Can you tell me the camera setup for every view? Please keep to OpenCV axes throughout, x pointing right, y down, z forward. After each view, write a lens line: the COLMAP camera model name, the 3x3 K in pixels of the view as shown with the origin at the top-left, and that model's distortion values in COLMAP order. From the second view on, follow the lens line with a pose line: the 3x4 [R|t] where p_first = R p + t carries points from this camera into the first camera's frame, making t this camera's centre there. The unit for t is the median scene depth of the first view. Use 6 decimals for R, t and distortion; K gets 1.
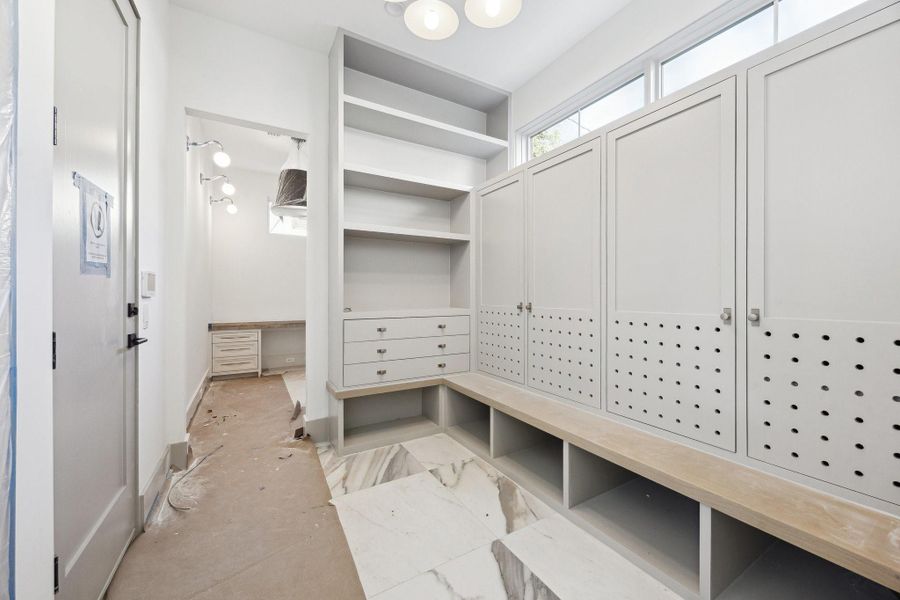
lens RADIAL K [[349.4, 0, 455.6], [0, 349.4, 299.1], [0, 0, 1]] dist [0.000244, -0.000097]
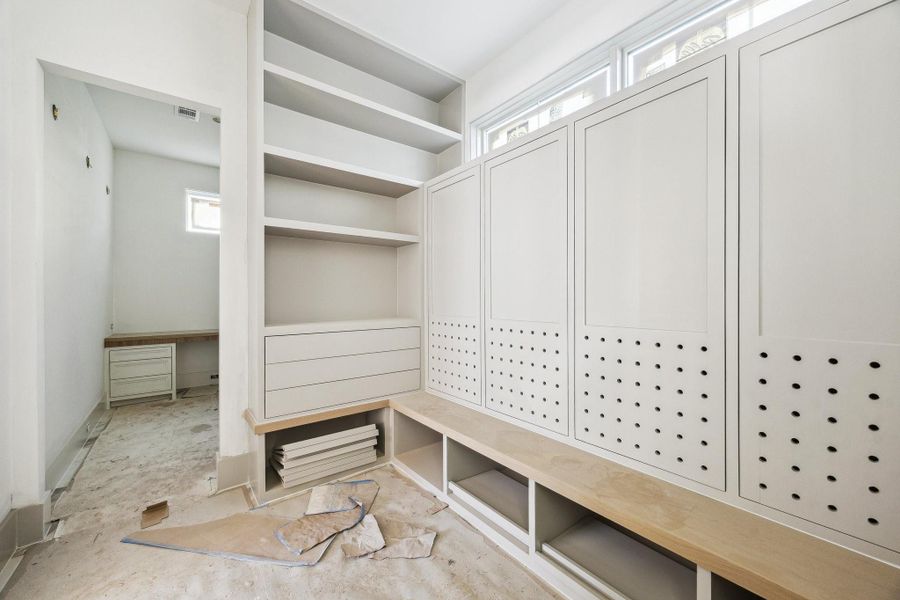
lens RADIAL K [[349.4, 0, 455.6], [0, 349.4, 299.1], [0, 0, 1]] dist [0.000244, -0.000097]
pose [[0.991421, -0.004945, 0.130615, 0.017516], [0.006134, 0.999943, -0.008700, -0.018051], [-0.130565, 0.009426, 0.991395, 0.128768]]
